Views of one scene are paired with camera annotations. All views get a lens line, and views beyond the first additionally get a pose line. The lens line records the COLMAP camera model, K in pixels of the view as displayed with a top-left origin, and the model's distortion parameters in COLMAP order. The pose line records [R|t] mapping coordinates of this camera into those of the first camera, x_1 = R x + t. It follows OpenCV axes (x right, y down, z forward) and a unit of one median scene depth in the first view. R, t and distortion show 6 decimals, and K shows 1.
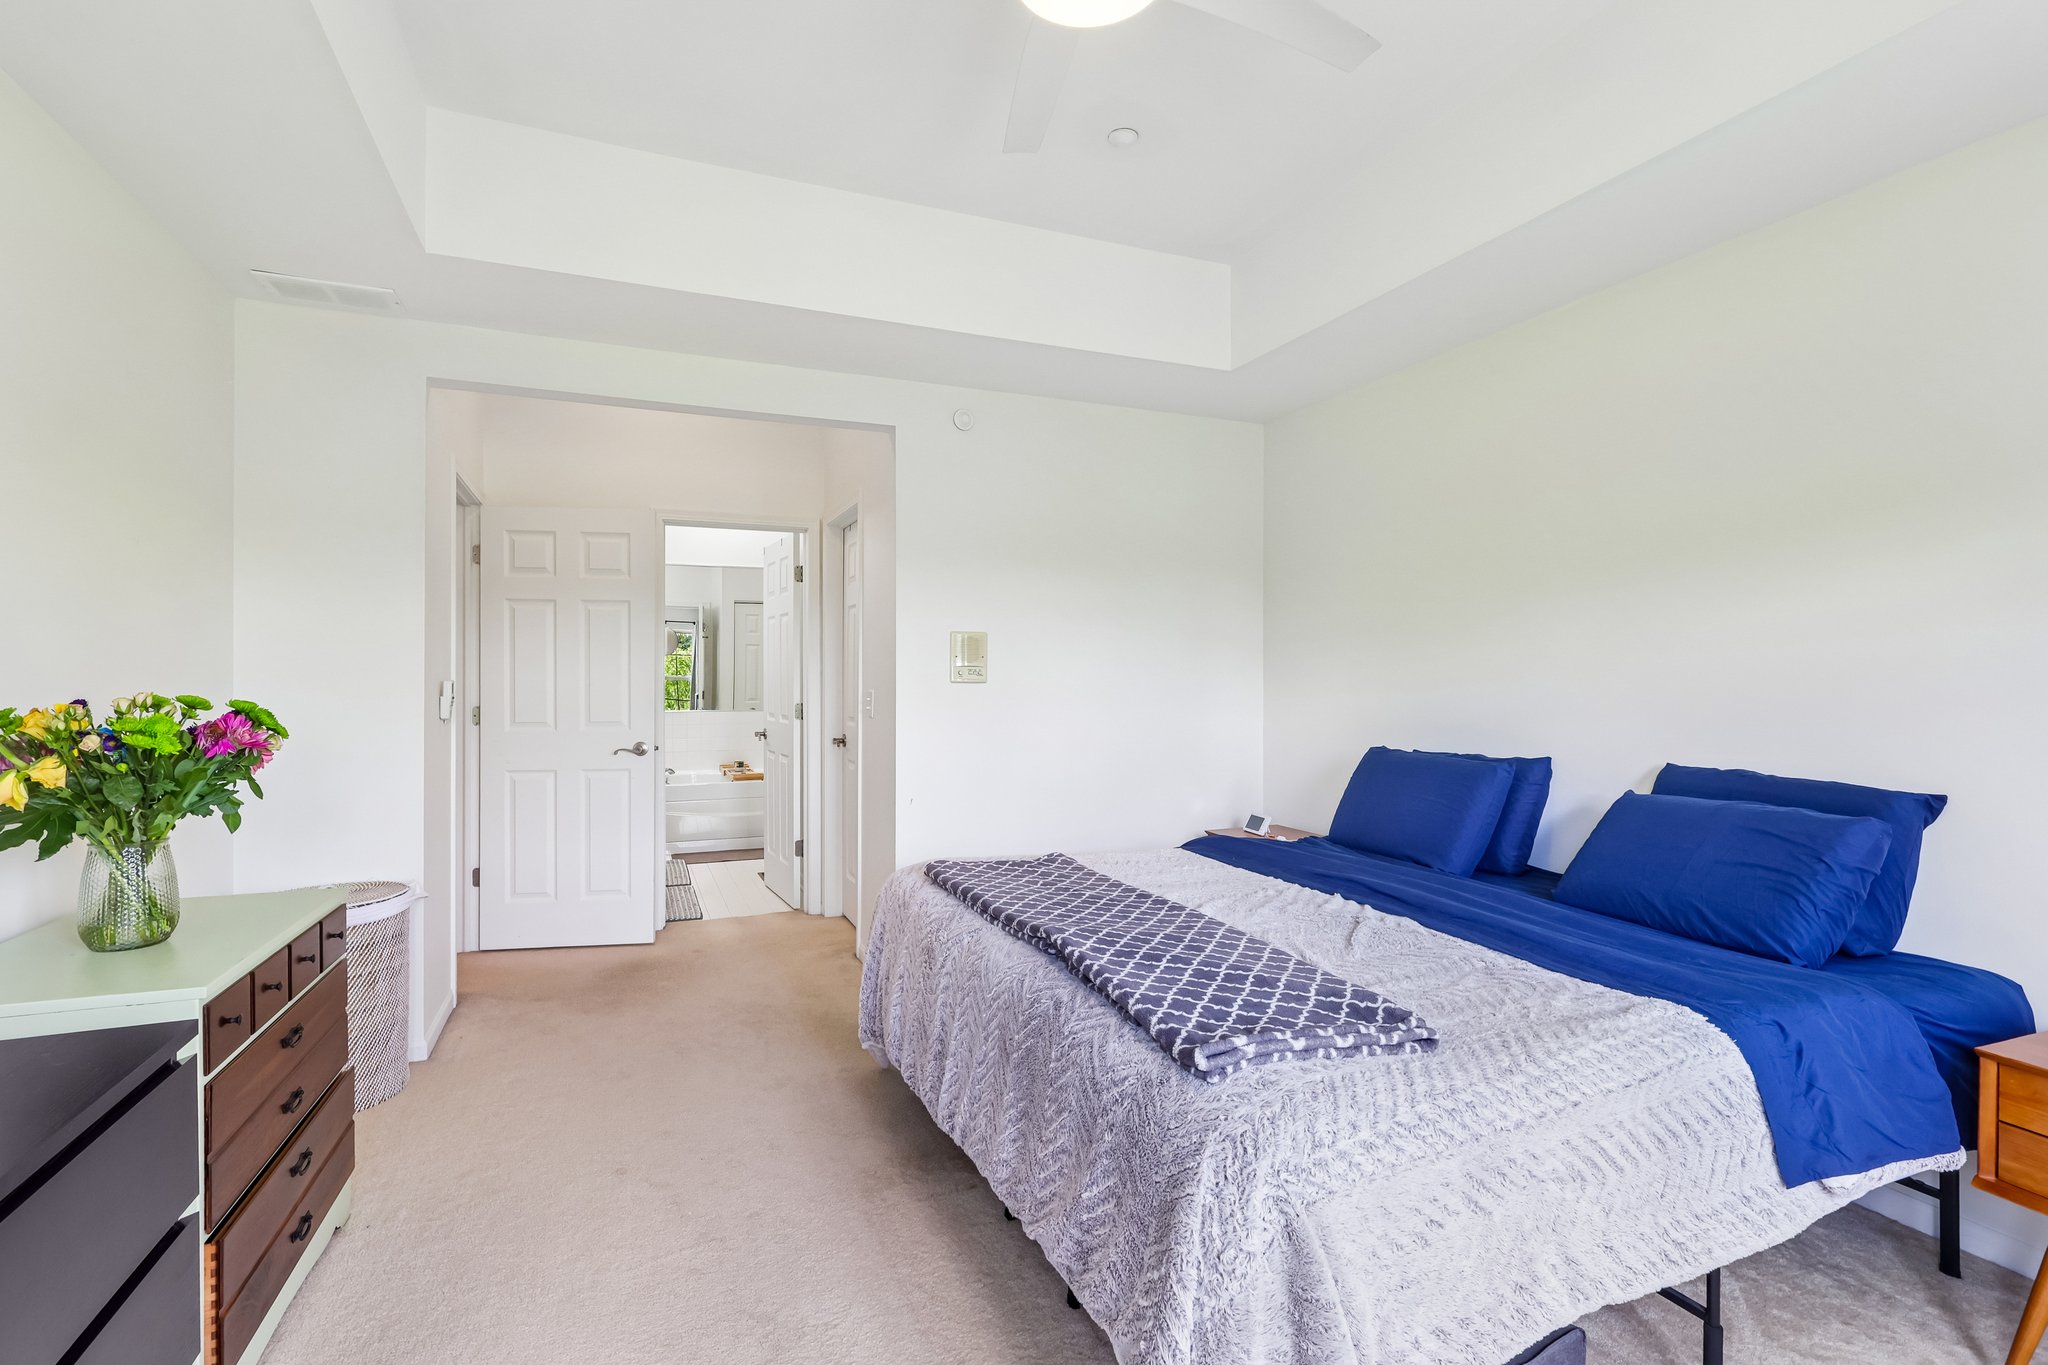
lens RADIAL K [[947.6, 0, 1020.5], [0, 947.6, 688.4], [0, 0, 1]] dist [0.000554, 0.000238]
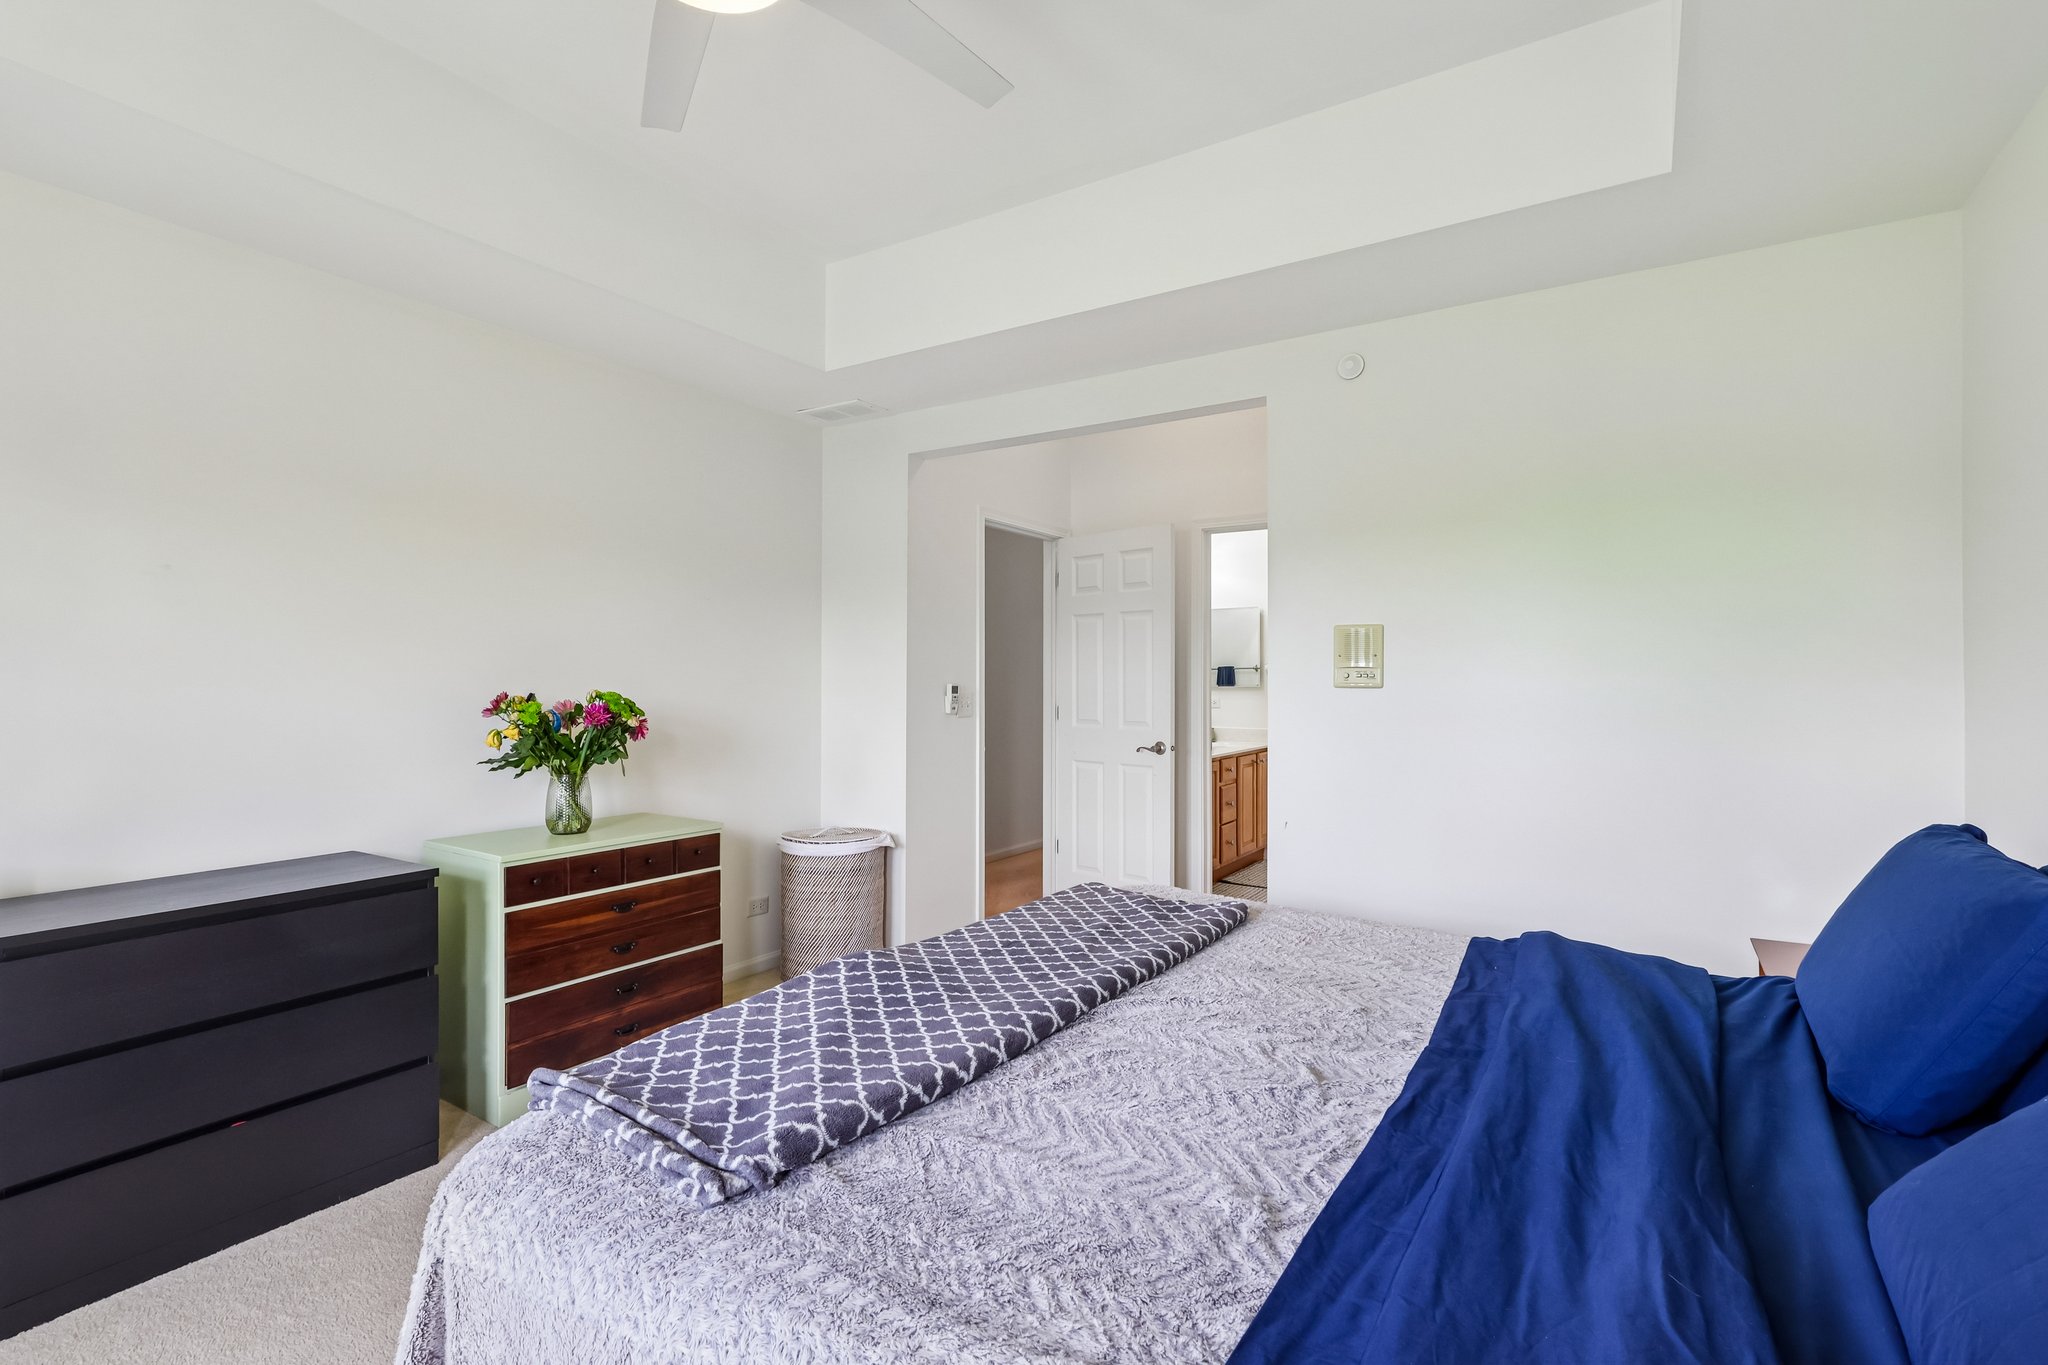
lens RADIAL K [[963.3, 0, 1016.5], [0, 963.3, 673.2], [0, 0, 1]] dist [-0.003495, -0.000730]
pose [[0.557509, -0.002864, -0.830166, 0.612397], [-0.010357, 0.999892, -0.010405, -0.009868], [0.830107, 0.014399, 0.557419, 0.408970]]
